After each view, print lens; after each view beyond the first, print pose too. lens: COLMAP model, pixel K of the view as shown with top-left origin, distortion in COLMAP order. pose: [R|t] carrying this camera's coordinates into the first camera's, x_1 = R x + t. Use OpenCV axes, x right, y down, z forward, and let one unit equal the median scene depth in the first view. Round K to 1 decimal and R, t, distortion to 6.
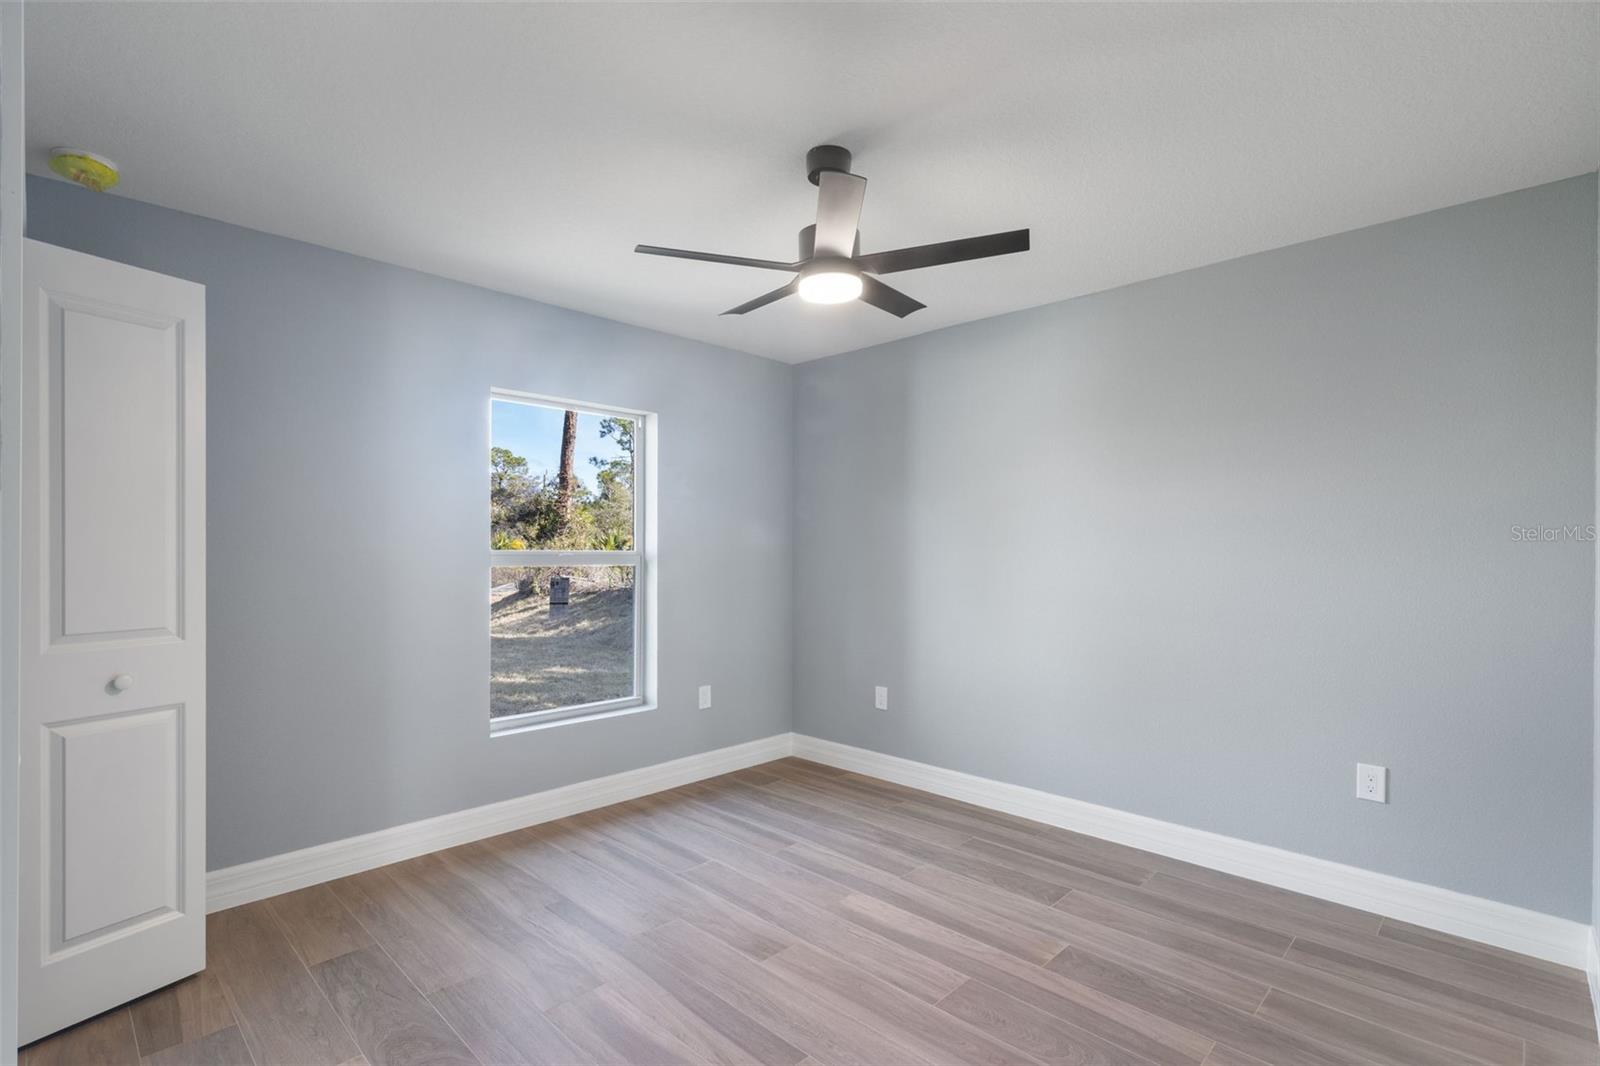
lens RADIAL K [[748.5, 0, 799.9], [0, 748.5, 543.7], [0, 0, 1]] dist [0.002996, 0.000153]
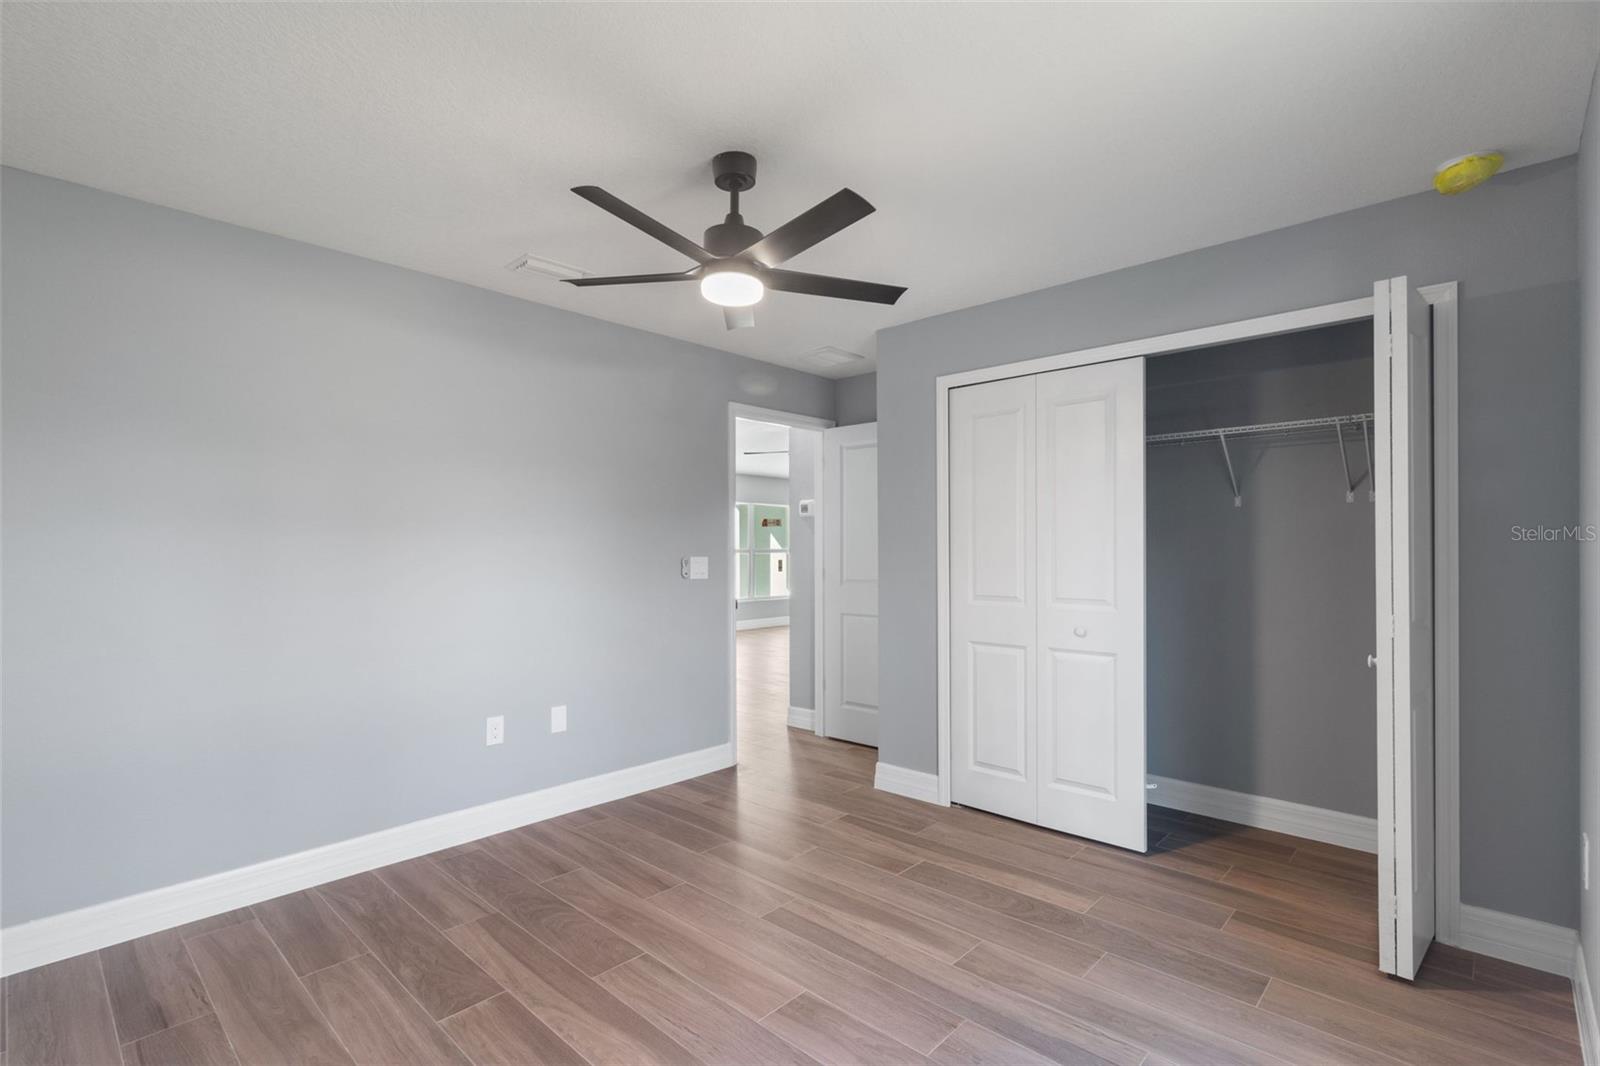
lens RADIAL K [[748.5, 0, 797.0], [0, 748.5, 541.5], [0, 0, 1]] dist [0.002996, 0.000153]
pose [[-0.999779, 0.000291, -0.021022, -0.023440], [0.000688, 0.999821, -0.018916, 0.019380], [0.021013, -0.018927, -0.999600, 2.002164]]
